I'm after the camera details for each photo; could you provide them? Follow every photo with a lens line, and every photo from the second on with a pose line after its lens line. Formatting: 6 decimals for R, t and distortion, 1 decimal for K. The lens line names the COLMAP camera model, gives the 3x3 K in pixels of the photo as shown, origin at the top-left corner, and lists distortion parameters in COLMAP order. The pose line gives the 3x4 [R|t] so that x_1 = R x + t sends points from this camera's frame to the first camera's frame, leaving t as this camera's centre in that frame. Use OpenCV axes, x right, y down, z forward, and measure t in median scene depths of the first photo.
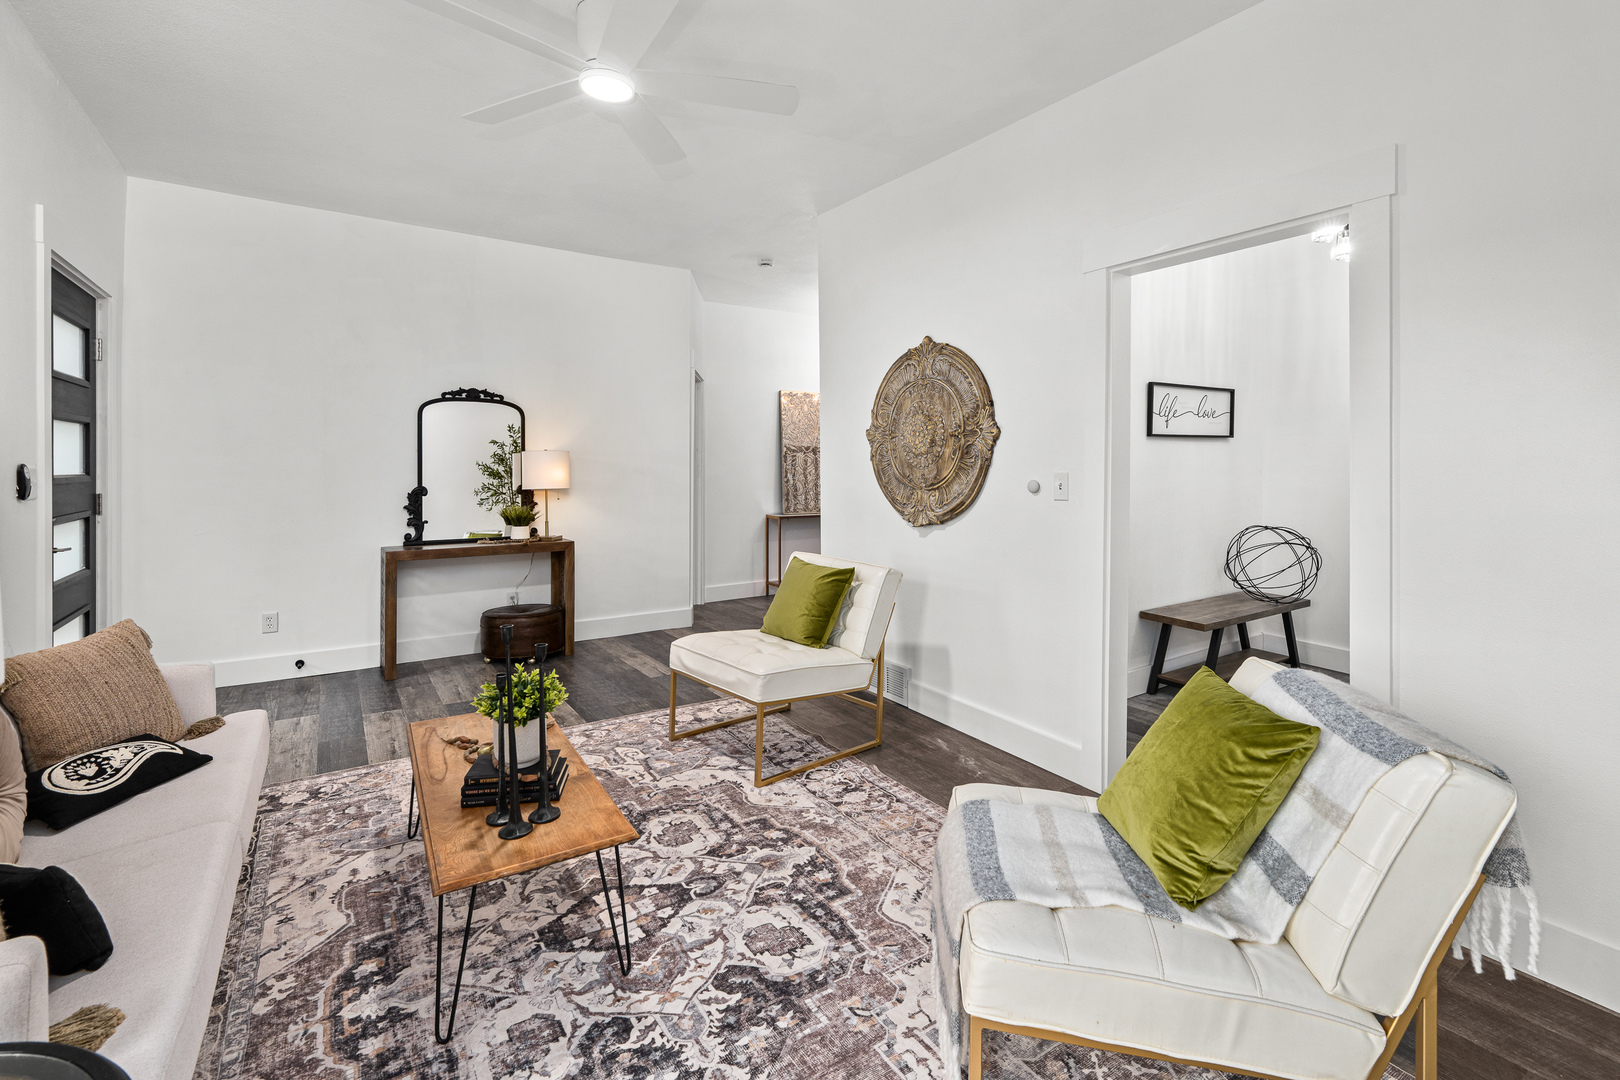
lens RADIAL K [[725.9, 0, 802.3], [0, 725.9, 468.1], [0, 0, 1]] dist [0.001601, -0.000047]
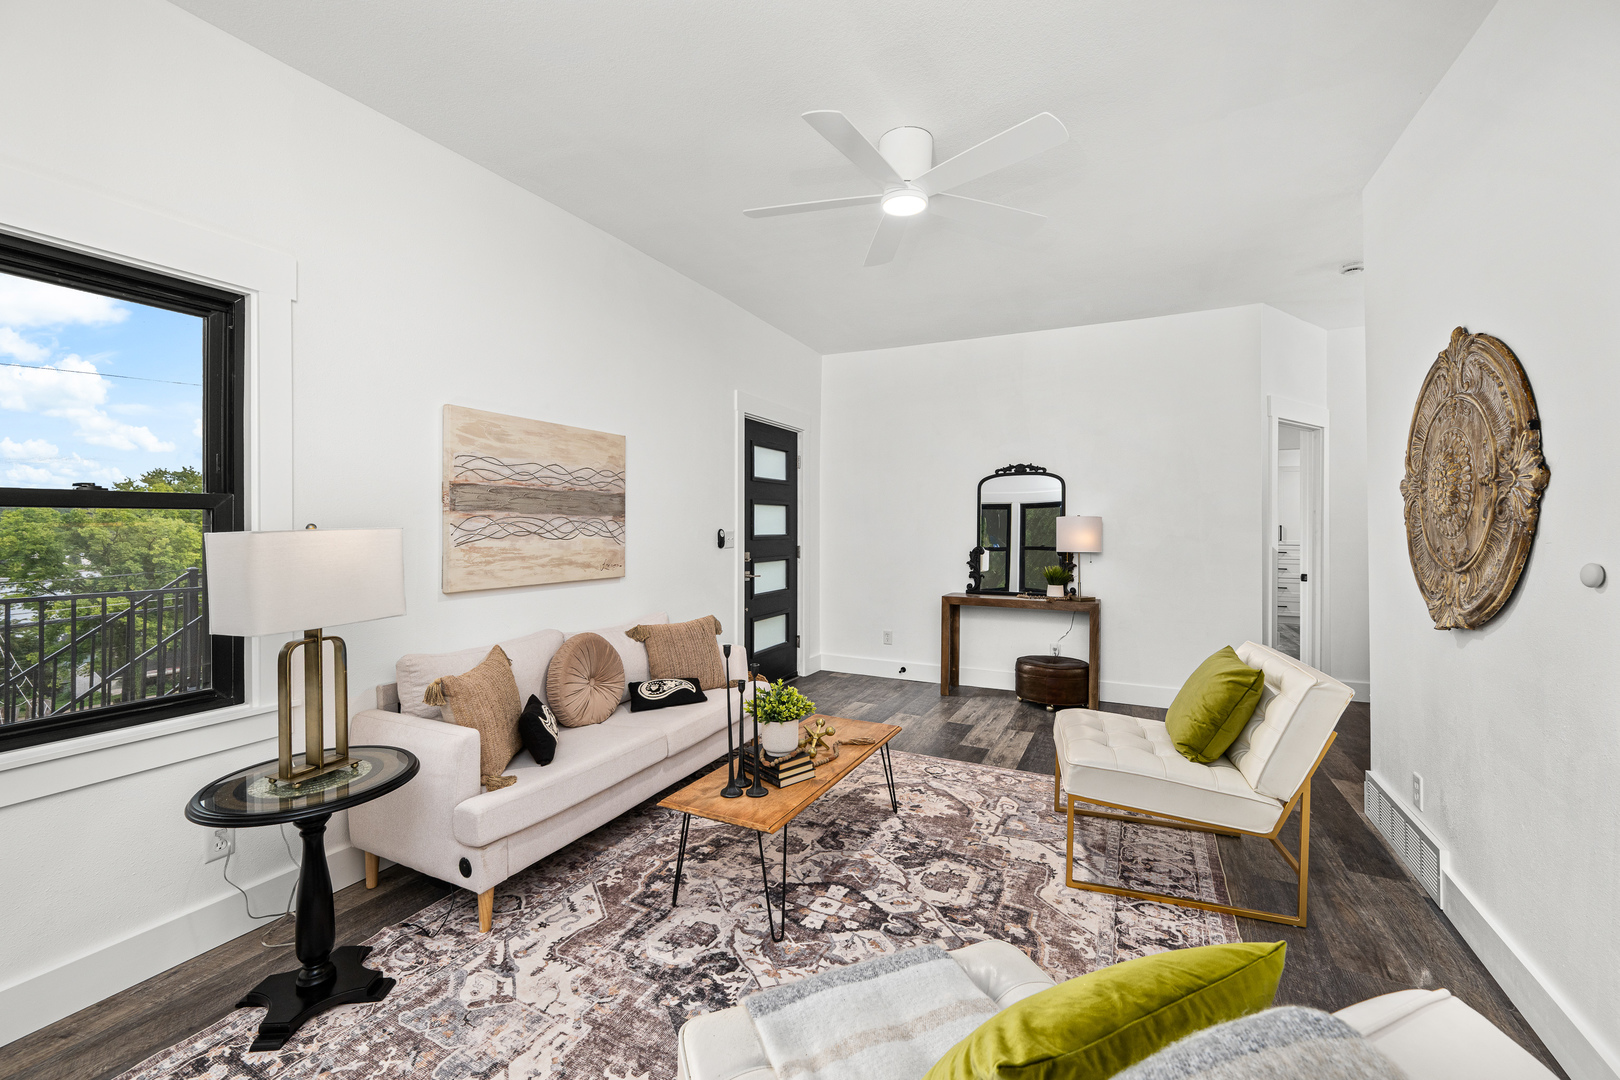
lens RADIAL K [[652.2, 0, 811.1], [0, 652.2, 524.3], [0, 0, 1]] dist [-0.001969, -0.000300]
pose [[0.513293, -0.003307, -0.858207, 0.410741], [-0.005224, 0.999962, -0.006977, -0.005166], [0.858198, 0.008064, 0.513256, 0.259961]]
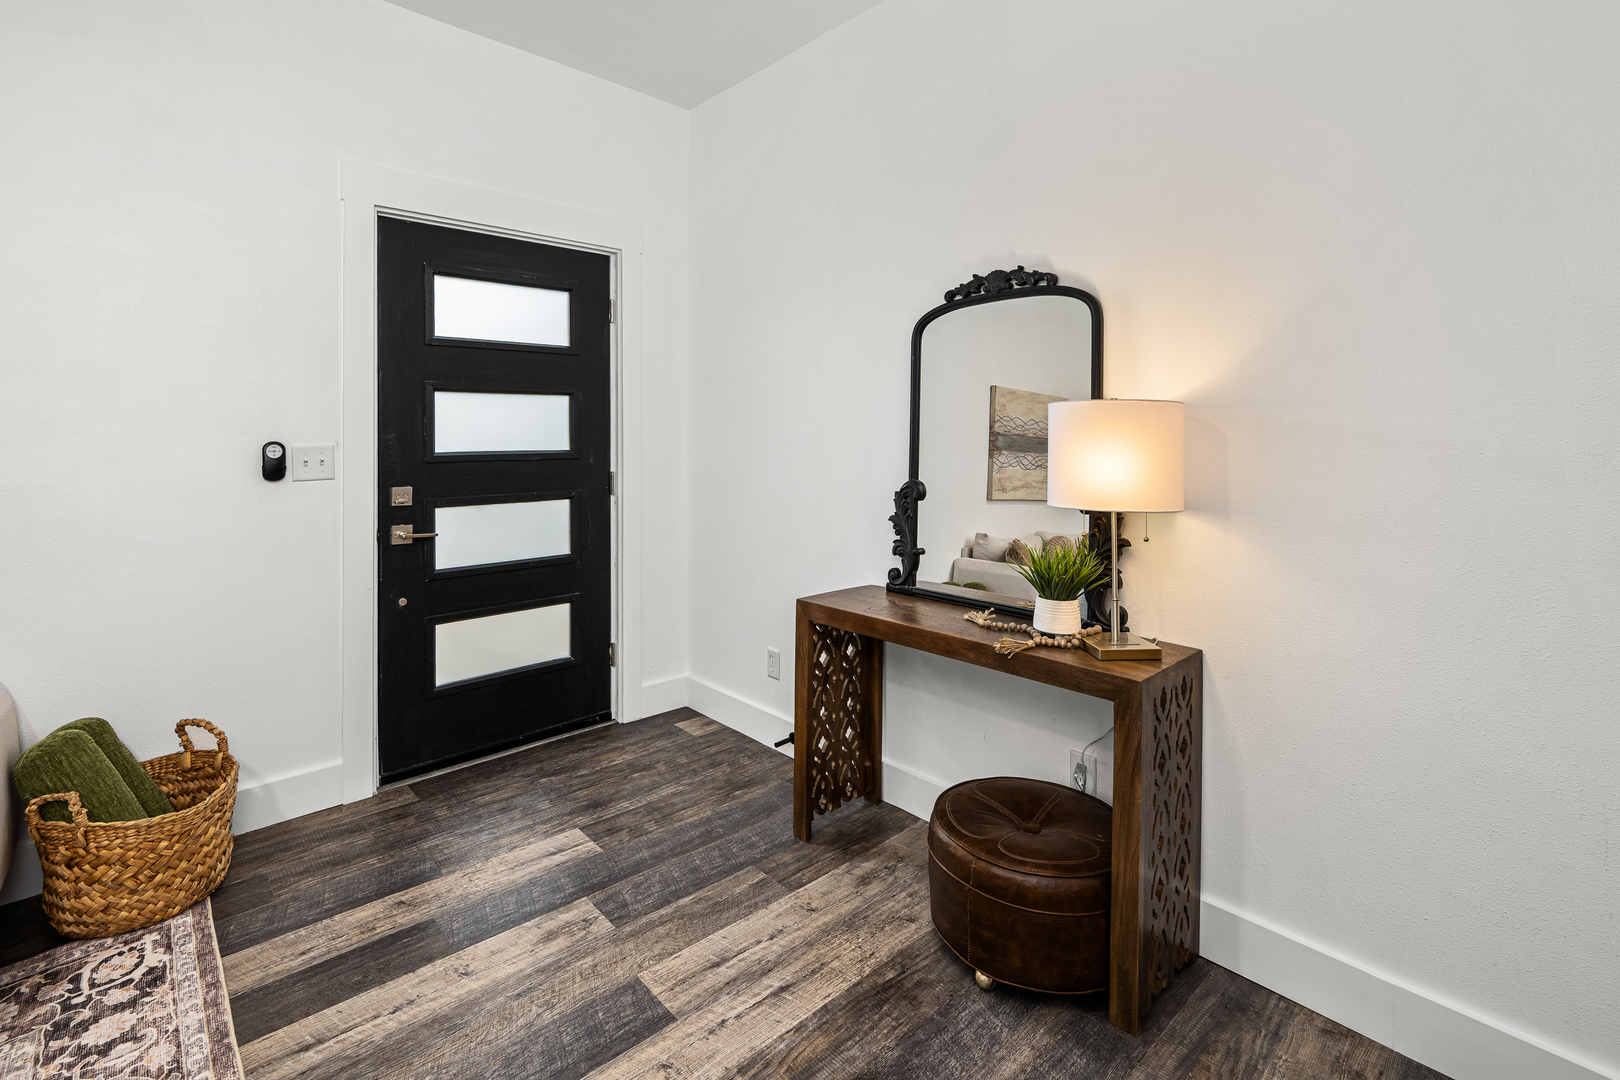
lens RADIAL K [[736.5, 0, 808.3], [0, 736.5, 433.2], [0, 0, 1]] dist [-0.000817, -0.000851]
pose [[0.164515, 0.006474, -0.986353, -0.030534], [0.000956, 0.999977, 0.006723, -0.017925], [0.986374, -0.002049, 0.164505, 1.212216]]
